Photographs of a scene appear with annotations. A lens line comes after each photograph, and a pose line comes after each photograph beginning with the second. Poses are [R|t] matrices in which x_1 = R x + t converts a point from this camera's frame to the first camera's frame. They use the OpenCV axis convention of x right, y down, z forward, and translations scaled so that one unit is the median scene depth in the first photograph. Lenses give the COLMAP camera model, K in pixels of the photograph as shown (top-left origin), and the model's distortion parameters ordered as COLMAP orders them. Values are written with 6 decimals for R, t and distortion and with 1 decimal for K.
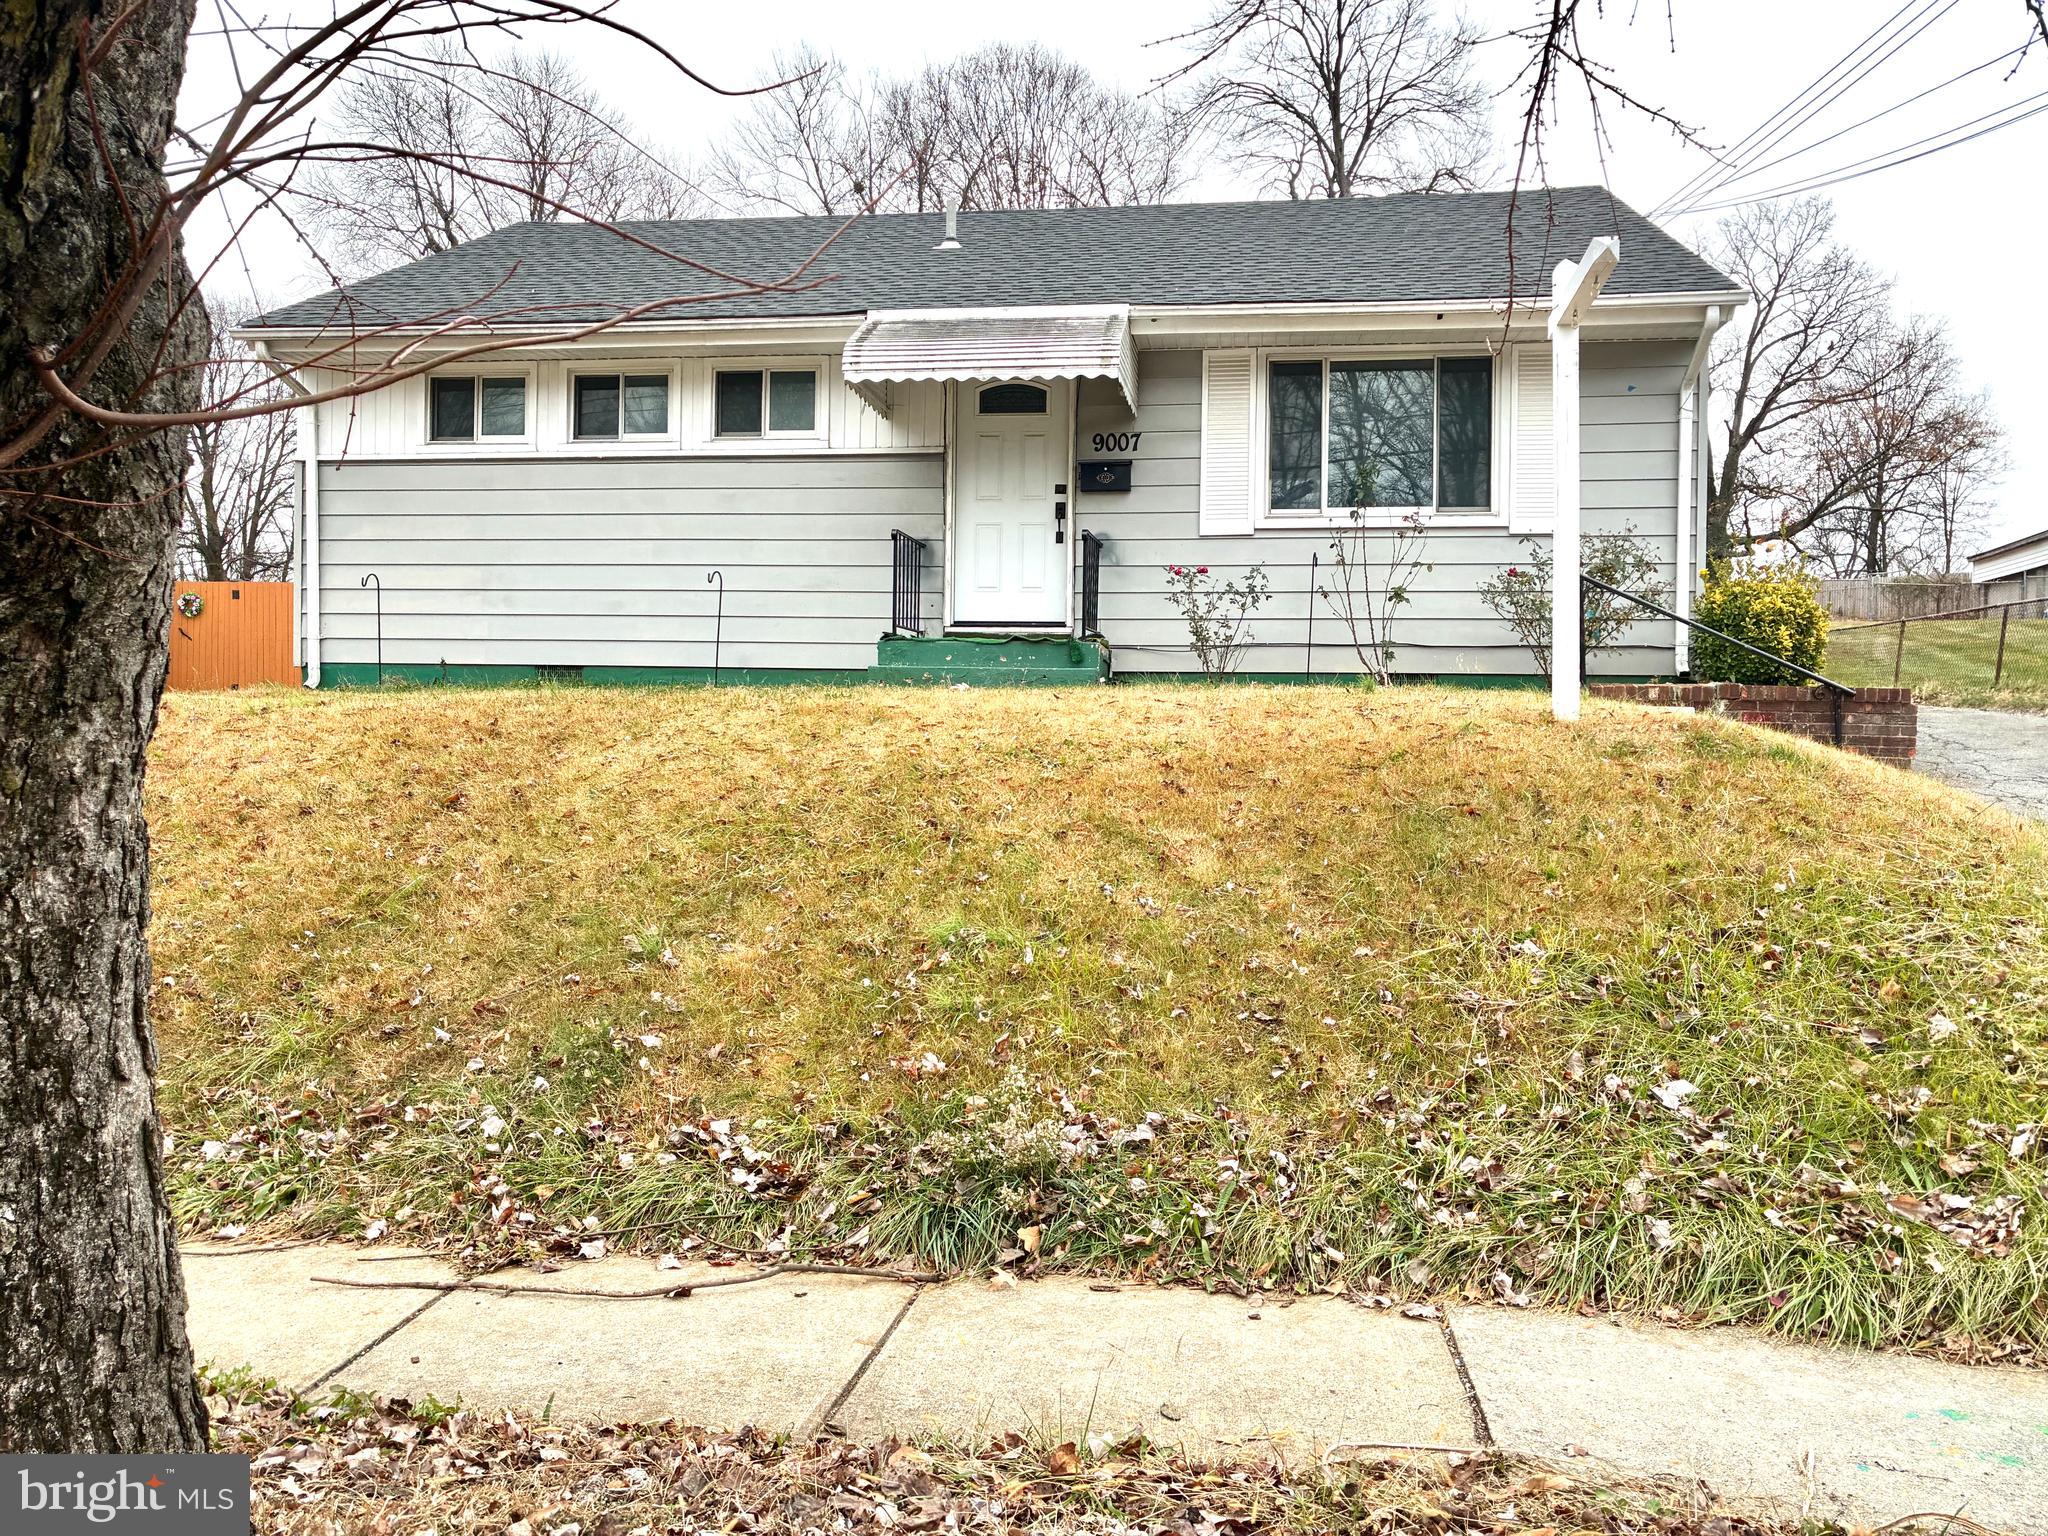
lens RADIAL K [[1552.6, 0, 1043.2], [0, 1552.6, 753.5], [0, 0, 1]] dist [0.061589, -0.076181]
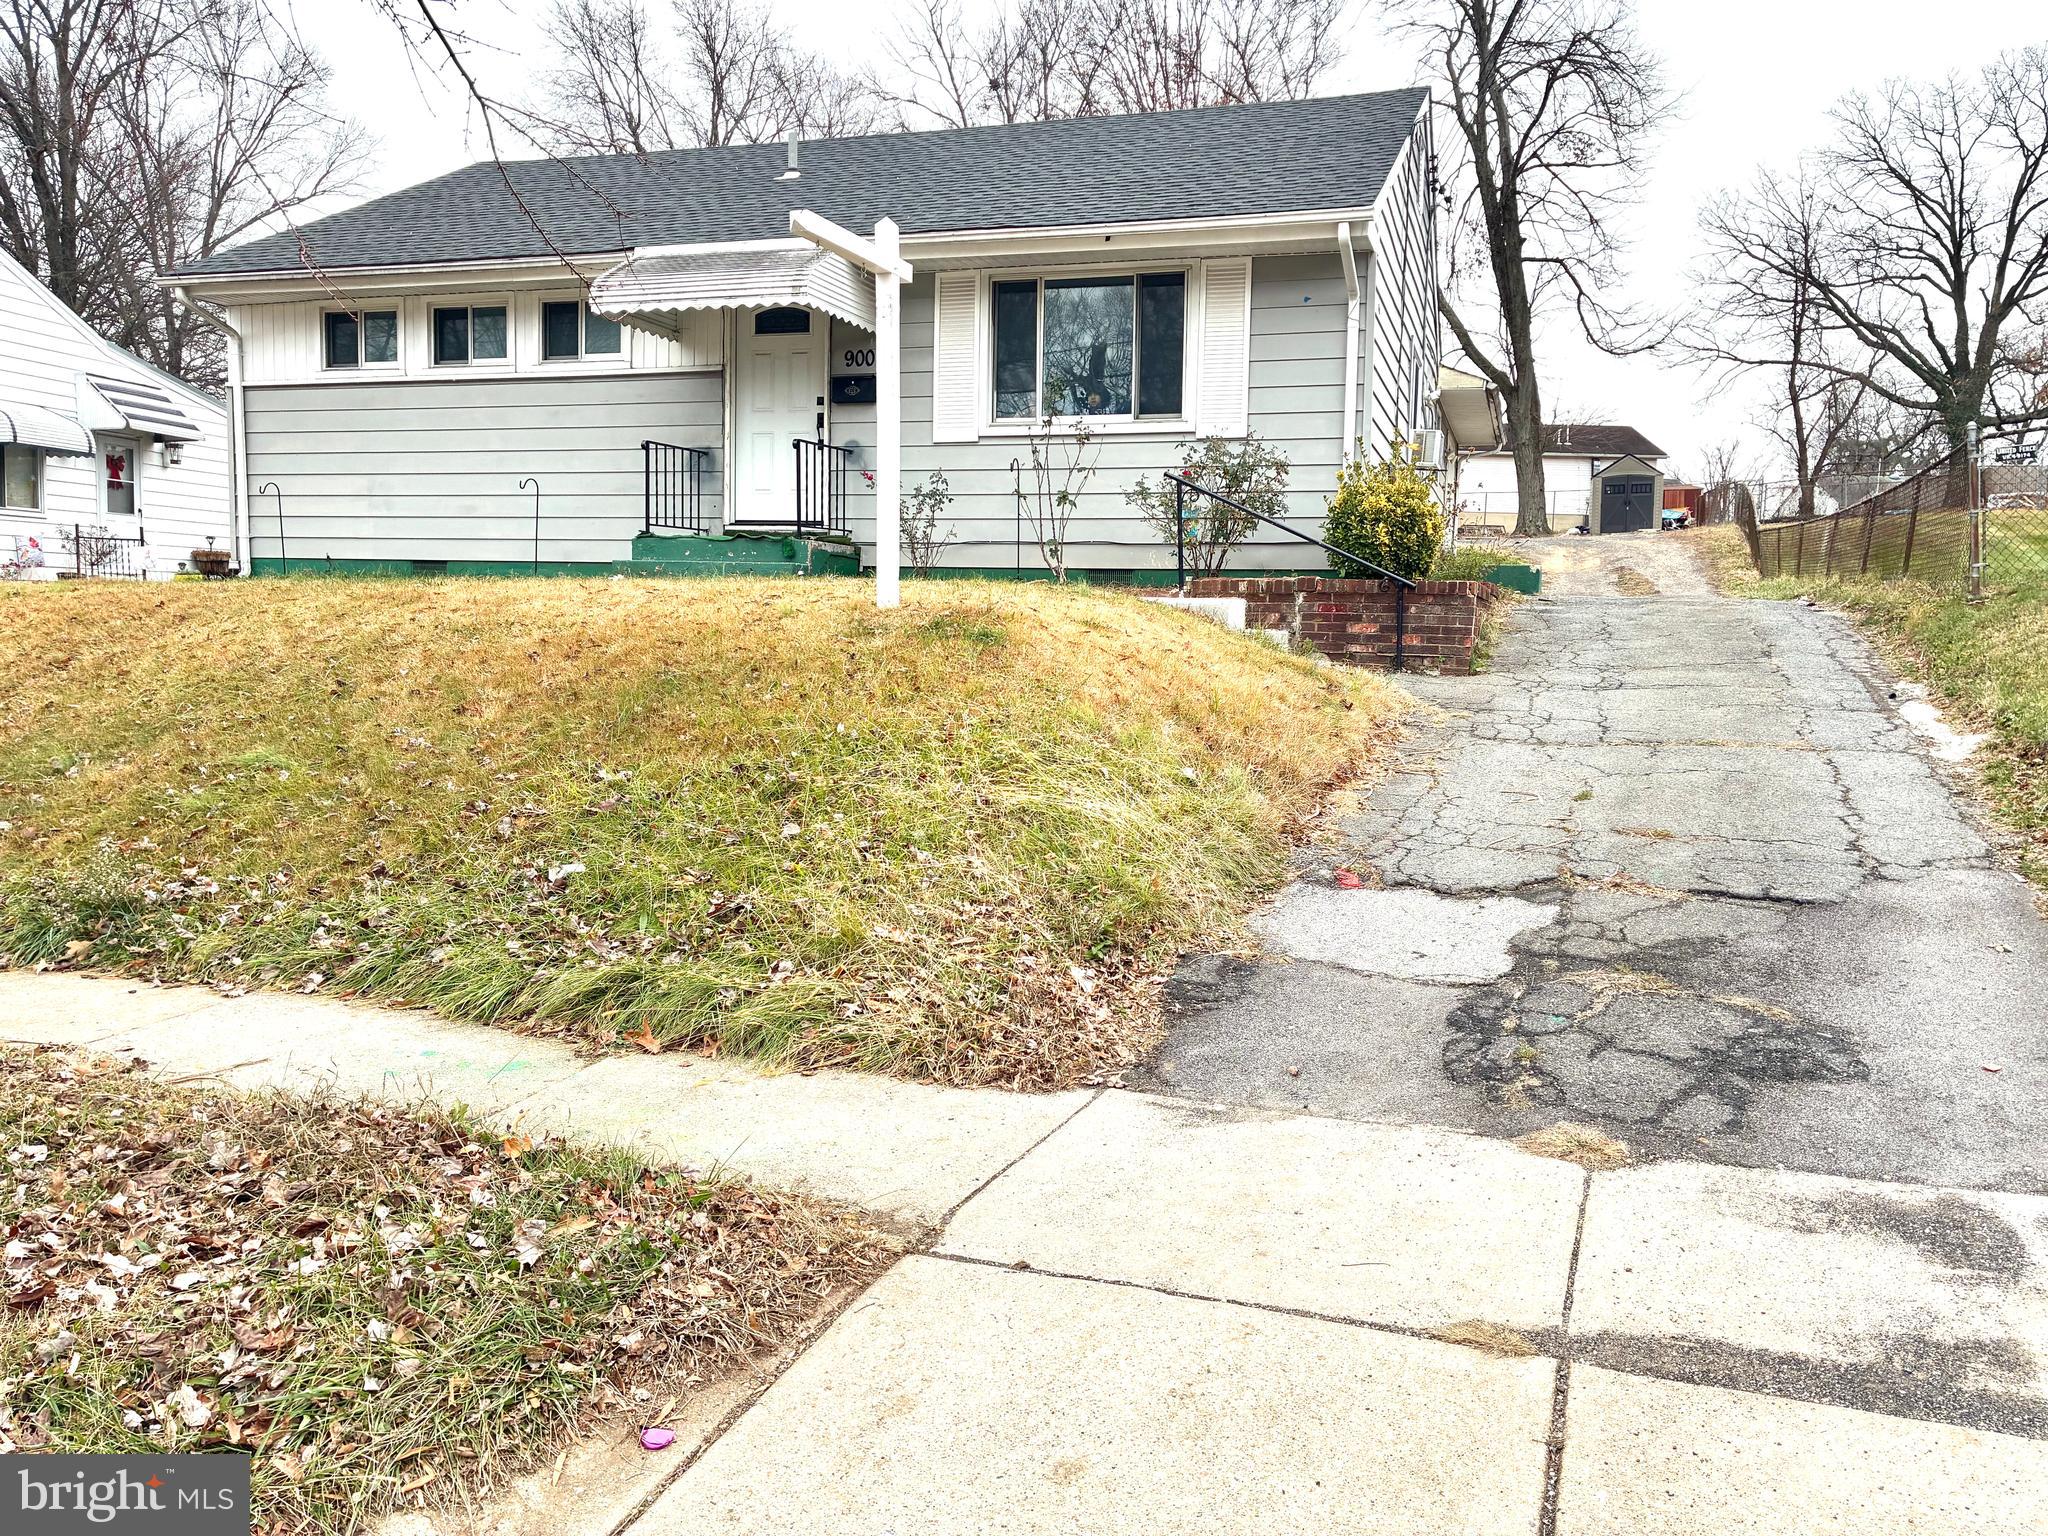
lens RADIAL K [[1552.6, 0, 1036.5], [0, 1552.6, 762.1], [0, 0, 1]] dist [0.061589, -0.076181]
pose [[0.984953, 0.021932, -0.171425, 0.365542], [-0.009361, 0.997229, 0.073799, 0.004810], [0.172569, -0.071084, 0.982429, -0.097888]]
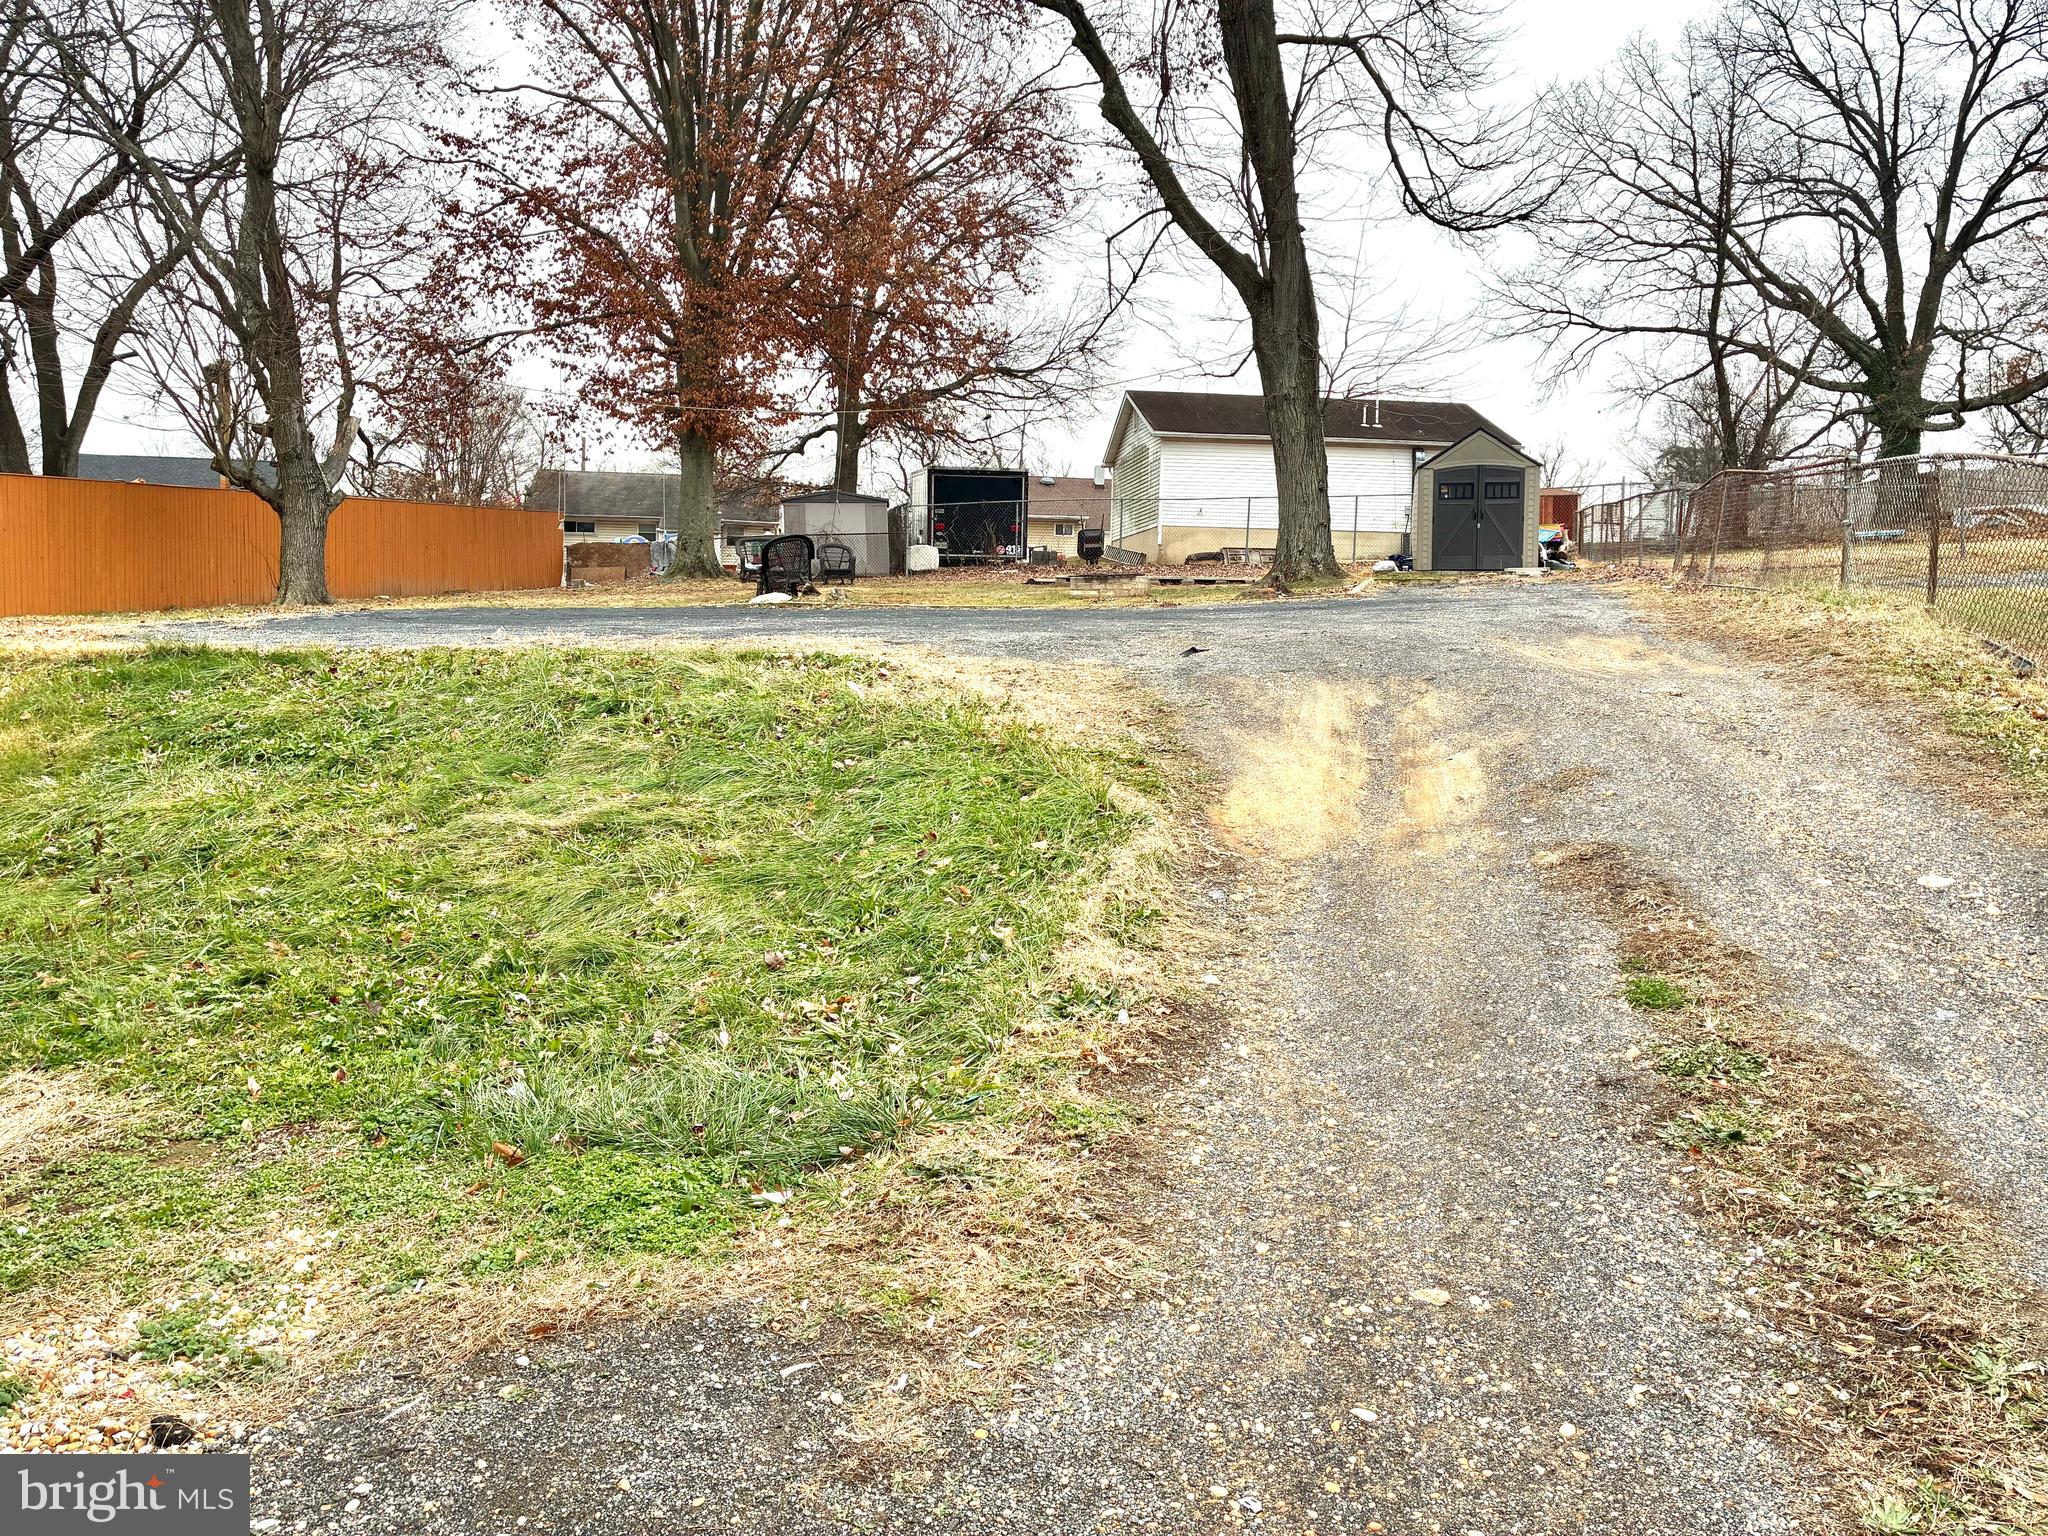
lens RADIAL K [[1552.6, 0, 1049.8], [0, 1552.6, 733.4], [0, 0, 1]] dist [0.061589, -0.076181]
pose [[0.998187, 0.010826, -0.059201, 0.697347], [-0.007815, 0.998675, 0.050857, -0.184004], [0.059673, -0.050302, 0.996950, 1.989128]]
